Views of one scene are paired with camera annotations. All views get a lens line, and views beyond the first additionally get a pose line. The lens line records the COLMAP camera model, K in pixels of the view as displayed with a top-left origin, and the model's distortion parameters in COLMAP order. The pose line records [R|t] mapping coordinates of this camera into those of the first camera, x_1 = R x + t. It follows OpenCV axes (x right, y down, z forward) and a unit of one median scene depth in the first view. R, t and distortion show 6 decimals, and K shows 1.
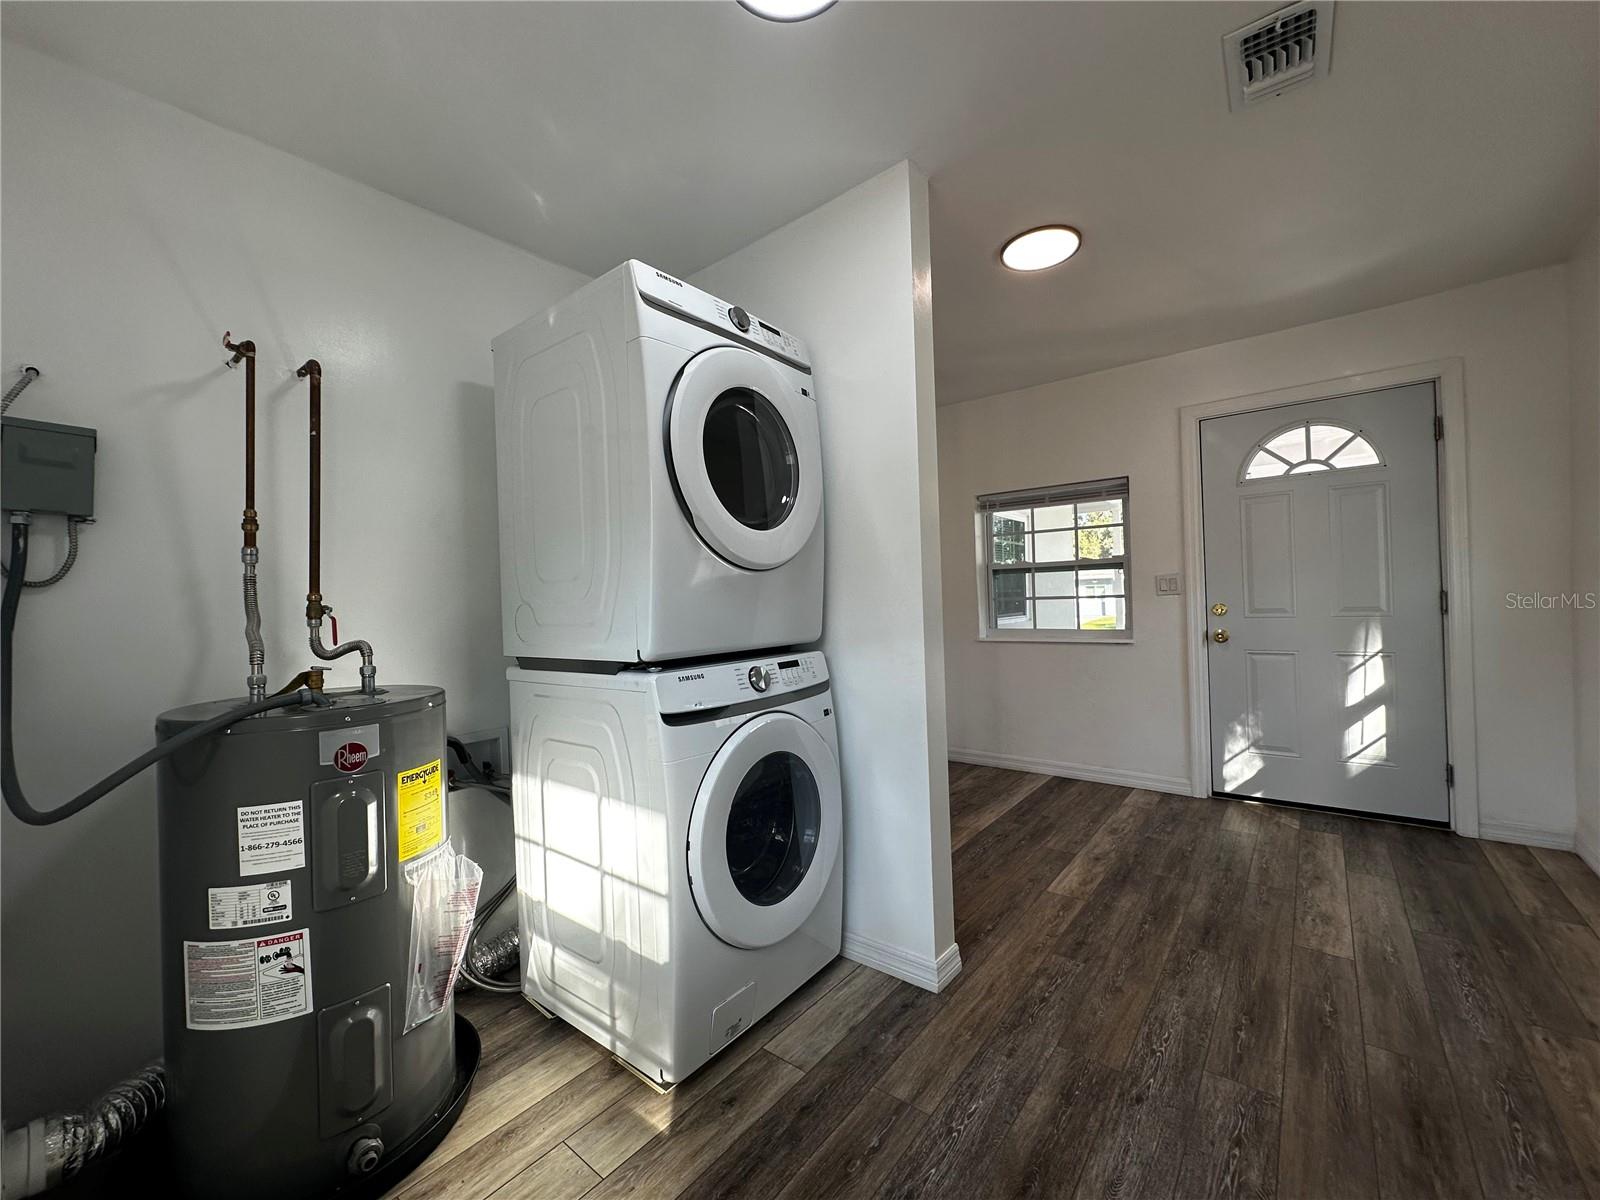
lens RADIAL K [[641.7, 0, 796.5], [0, 641.7, 600.8], [0, 0, 1]] dist [0.000073, -0.000109]
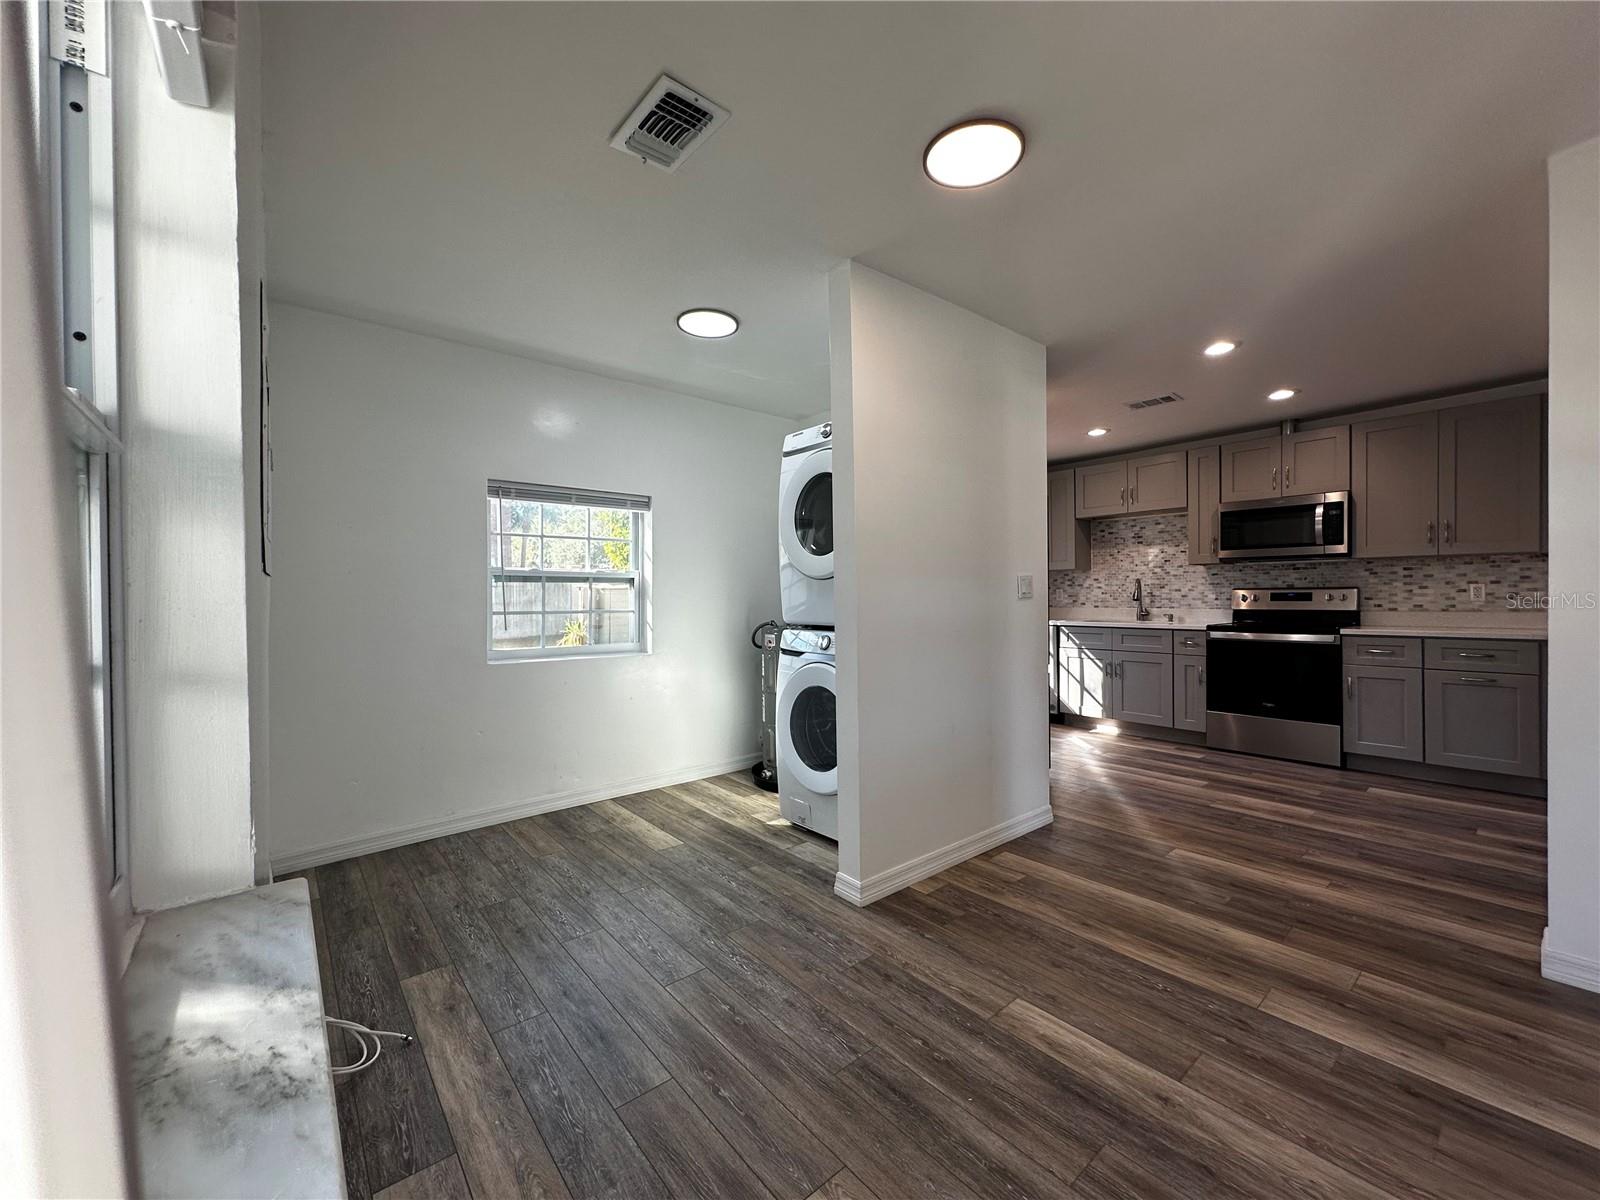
lens RADIAL K [[635.3, 0, 798.2], [0, 635.3, 601.6], [0, 0, 1]] dist [-0.003062, -0.000362]
pose [[-0.194695, 0.046199, -0.979775, 1.331210], [0.013922, 0.998920, 0.044335, -0.053332], [0.980765, -0.005009, -0.195128, 1.044234]]
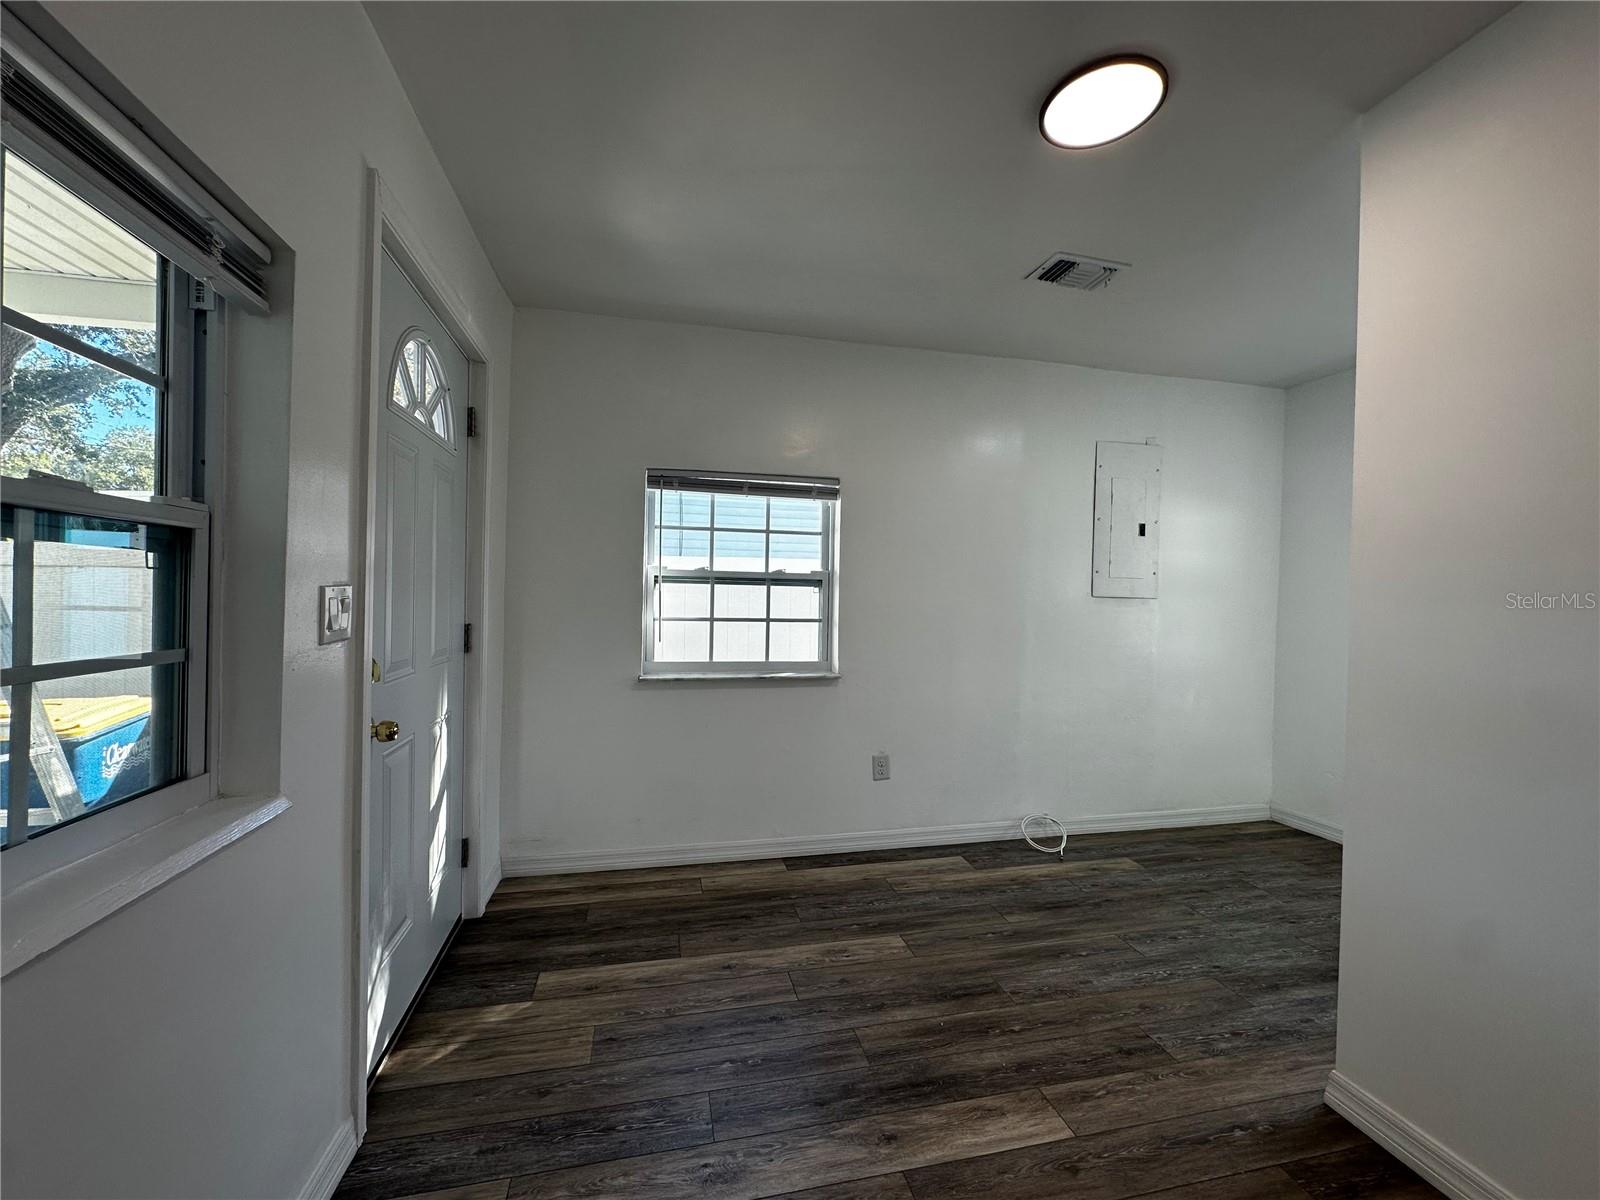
lens RADIAL K [[638.2, 0, 800.8], [0, 638.2, 602.0], [0, 0, 1]] dist [-0.005058, 0.001072]
pose [[-0.789045, 0.011279, 0.614232, 0.259858], [0.008694, 0.999936, -0.007193, -0.045283], [-0.614274, -0.000335, -0.789093, 1.887364]]
